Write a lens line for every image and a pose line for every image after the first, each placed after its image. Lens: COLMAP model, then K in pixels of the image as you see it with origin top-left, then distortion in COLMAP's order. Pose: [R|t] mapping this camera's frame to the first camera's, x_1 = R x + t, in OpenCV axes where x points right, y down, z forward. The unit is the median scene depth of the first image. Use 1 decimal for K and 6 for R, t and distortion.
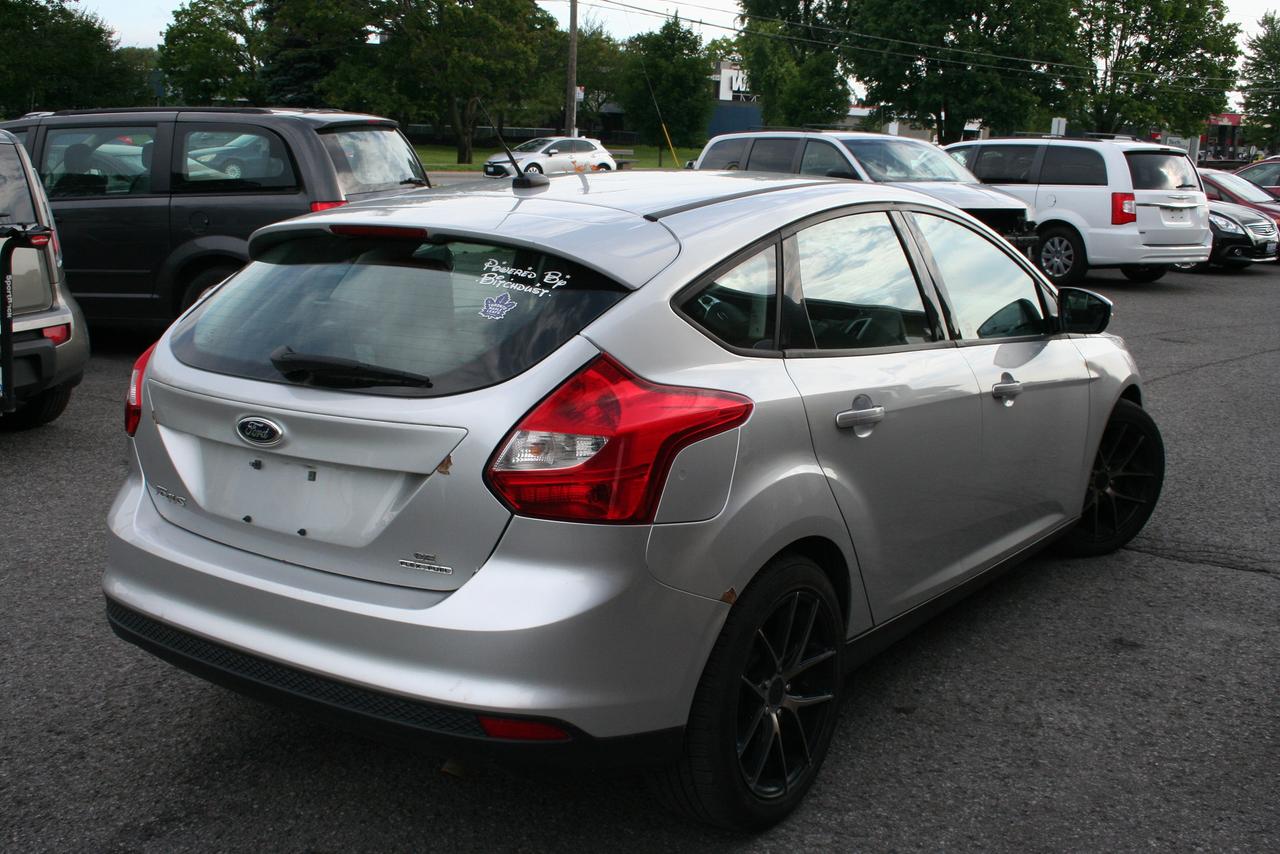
lens RADIAL K [[1347.6, 0, 591.3], [0, 1347.6, 469.6], [0, 0, 1]] dist [-0.060681, 0.000000]
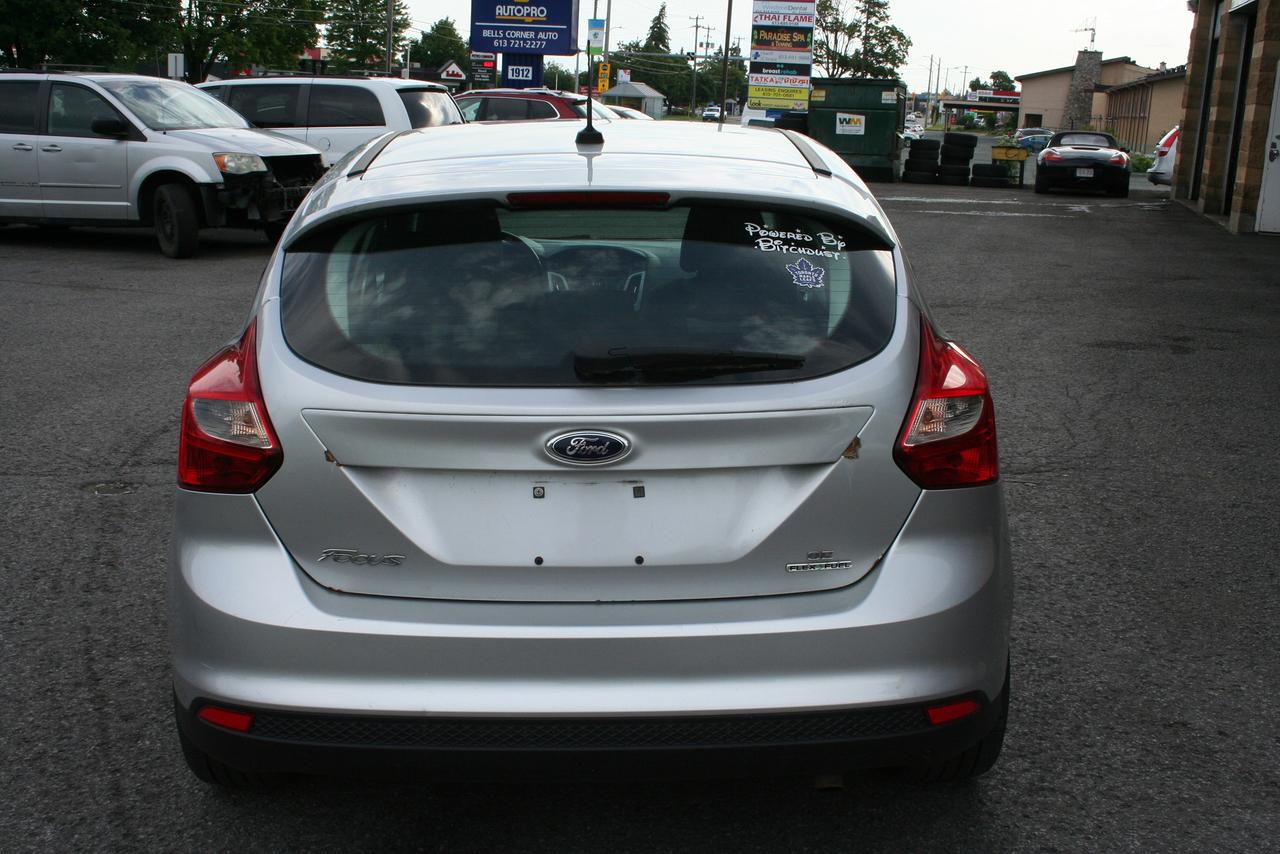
lens RADIAL K [[1517.4, 0, 592.3], [0, 1517.4, 475.3], [0, 0, 1]] dist [-0.038624, 0.000000]
pose [[0.802546, -0.150763, 0.577226, -0.573847], [0.141742, 0.988023, 0.060986, -0.049780], [-0.579507, 0.032873, 0.814304, 0.180889]]
